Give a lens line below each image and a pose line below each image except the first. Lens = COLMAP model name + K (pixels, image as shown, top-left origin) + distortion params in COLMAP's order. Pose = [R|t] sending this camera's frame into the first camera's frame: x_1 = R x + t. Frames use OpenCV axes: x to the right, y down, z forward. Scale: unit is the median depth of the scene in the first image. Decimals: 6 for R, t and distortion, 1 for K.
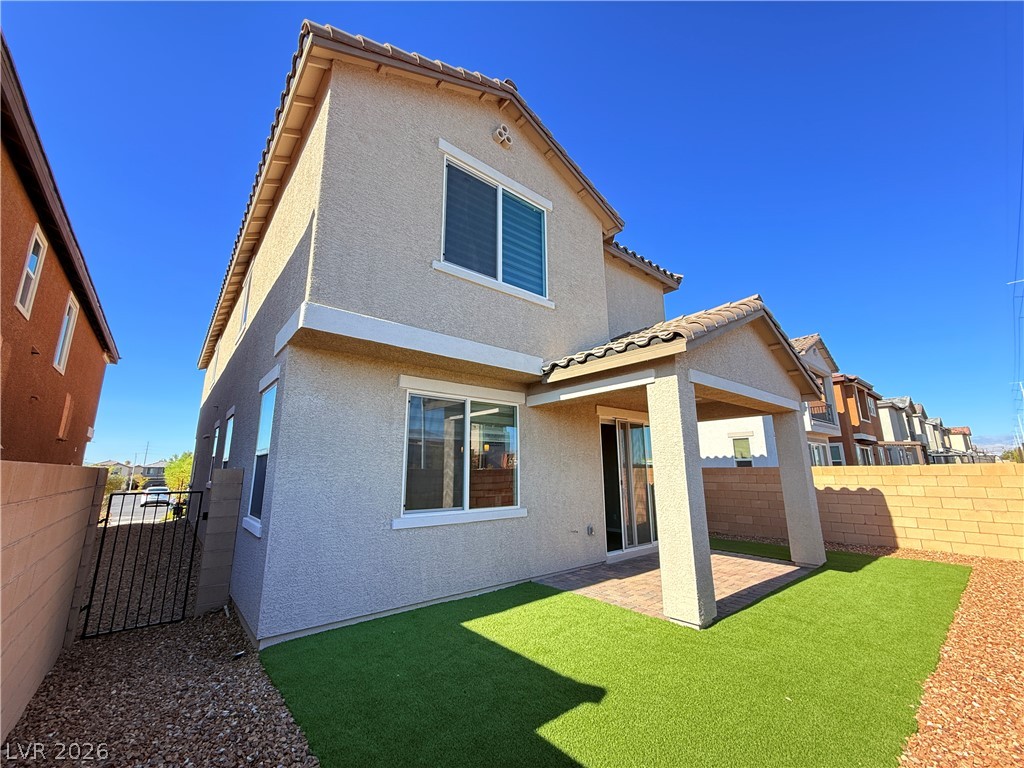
lens RADIAL K [[409.7, 0, 512.0], [0, 409.7, 384.0], [0, 0, 1]] dist [0.000510, -0.000058]
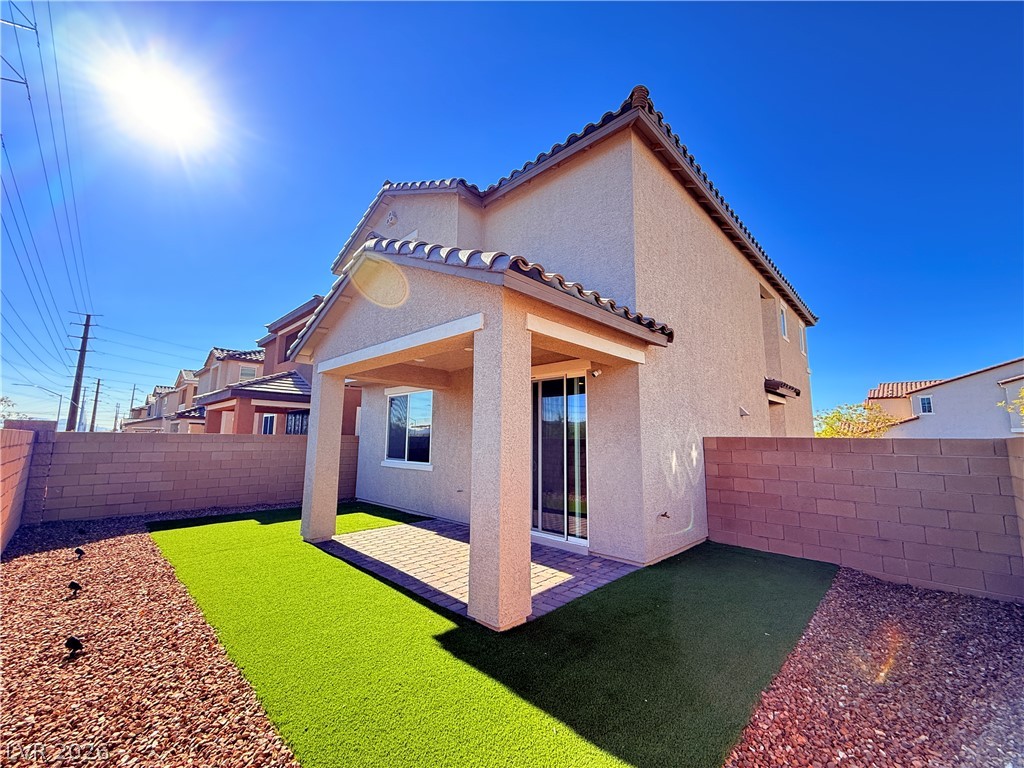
lens RADIAL K [[409.7, 0, 512.0], [0, 409.7, 384.0], [0, 0, 1]] dist [0.000510, -0.000058]
pose [[0.095688, -0.129642, -0.986933, 1.670800], [0.189318, 0.975755, -0.109818, 0.275134], [0.977242, -0.176336, 0.117912, 1.327034]]
